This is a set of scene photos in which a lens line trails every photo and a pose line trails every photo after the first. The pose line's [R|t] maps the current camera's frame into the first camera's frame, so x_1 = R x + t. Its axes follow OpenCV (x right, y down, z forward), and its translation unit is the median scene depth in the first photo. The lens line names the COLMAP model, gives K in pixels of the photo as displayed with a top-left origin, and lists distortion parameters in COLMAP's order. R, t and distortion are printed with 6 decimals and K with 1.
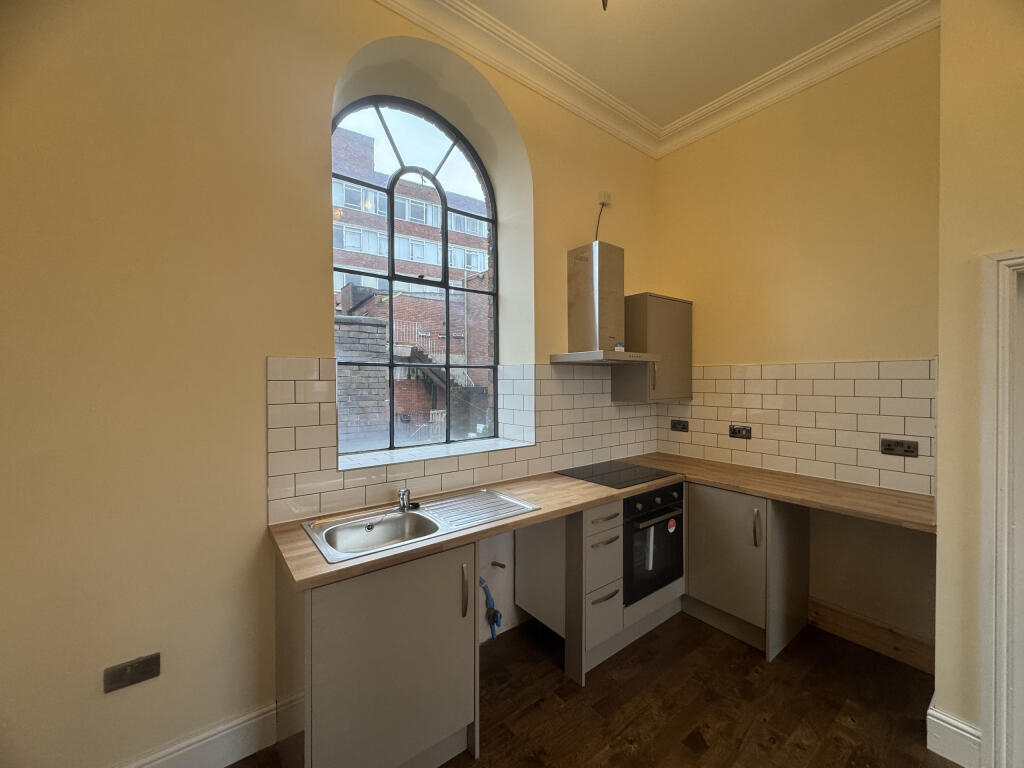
lens RADIAL K [[406.2, 0, 513.6], [0, 406.2, 383.2], [0, 0, 1]] dist [-0.002425, -0.000183]
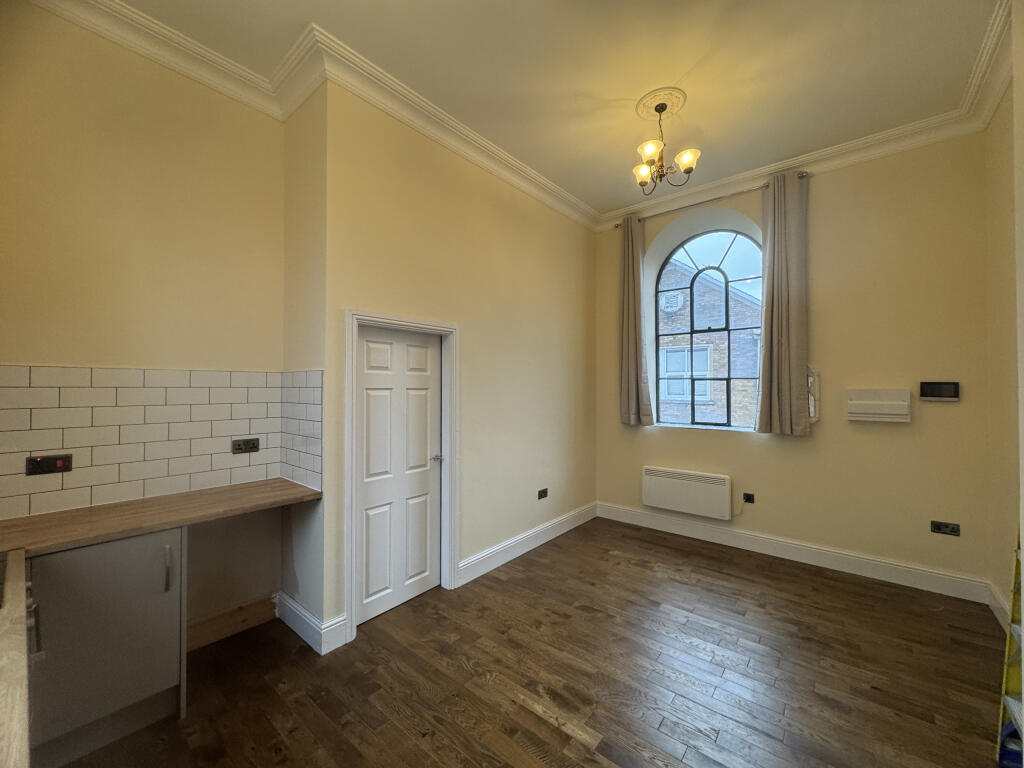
lens RADIAL K [[406.2, 0, 513.6], [0, 406.2, 383.2], [0, 0, 1]] dist [-0.002425, -0.000183]
pose [[-0.219888, 0.011859, 0.975453, -0.374141], [0.009088, 0.999908, -0.010108, -0.002897], [-0.975483, 0.006643, -0.219976, 0.518567]]
